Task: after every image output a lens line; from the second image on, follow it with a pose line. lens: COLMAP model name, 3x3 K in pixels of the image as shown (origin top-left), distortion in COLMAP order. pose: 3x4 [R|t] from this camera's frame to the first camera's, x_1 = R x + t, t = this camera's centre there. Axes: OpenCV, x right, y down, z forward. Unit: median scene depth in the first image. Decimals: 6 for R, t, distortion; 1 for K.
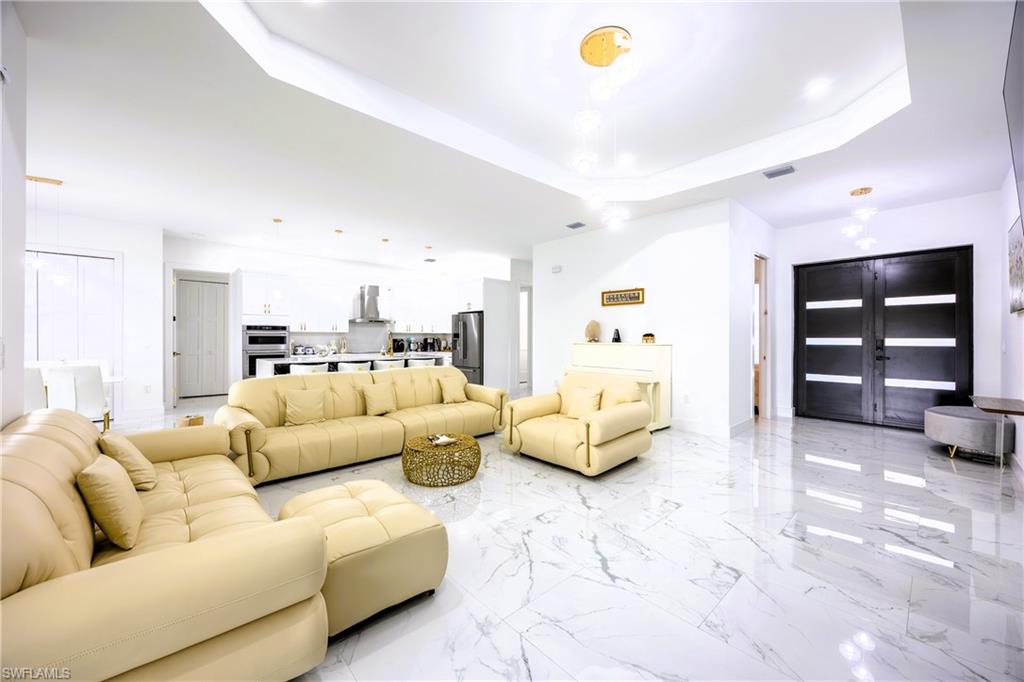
lens RADIAL K [[387.8, 0, 508.1], [0, 387.8, 339.4], [0, 0, 1]] dist [-0.001043, -0.000162]
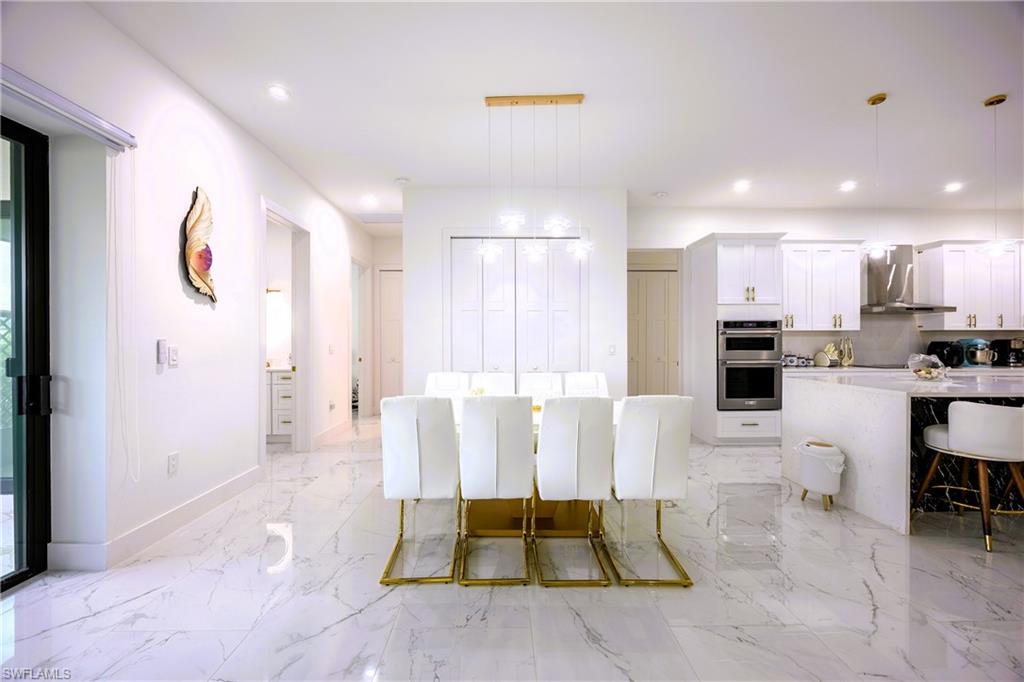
lens RADIAL K [[392.5, 0, 509.3], [0, 392.5, 343.0], [0, 0, 1]] dist [-0.000394, -0.000133]
pose [[0.751869, -0.001327, -0.659311, -0.496354], [0.001714, 0.999999, -0.000058, -0.000172], [0.659310, -0.001087, 0.751870, 0.260036]]
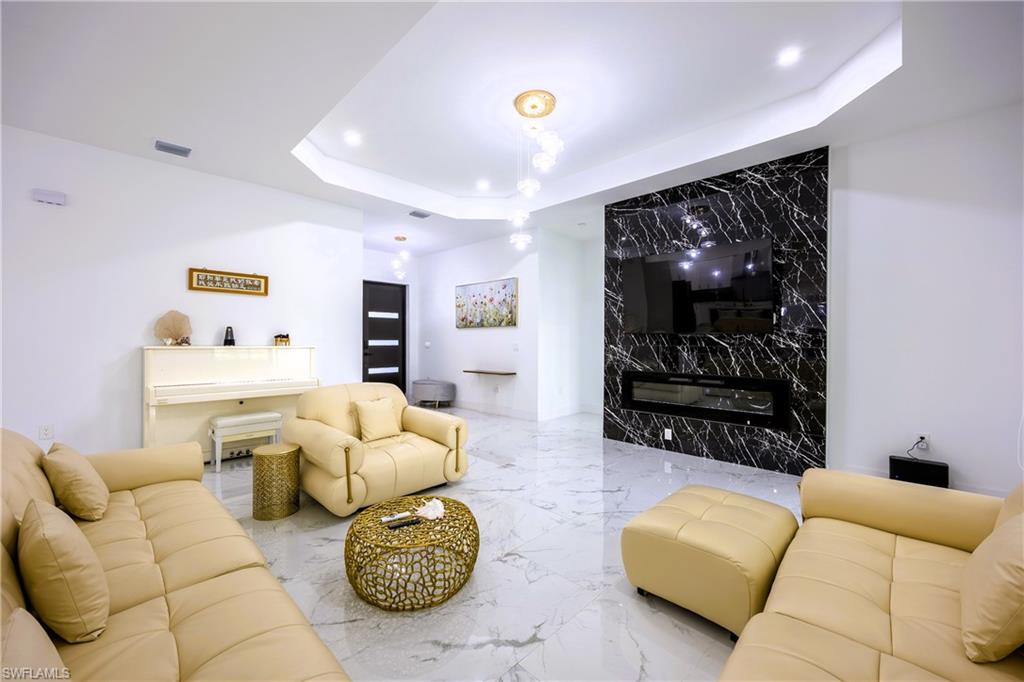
lens RADIAL K [[403.8, 0, 498.5], [0, 403.8, 342.1], [0, 0, 1]] dist [0.000423, 0.000024]
pose [[-0.044739, -0.005214, 0.998985, -0.383407], [0.000566, 0.999986, 0.005244, -0.002189], [-0.998999, 0.000801, -0.044735, 0.440856]]
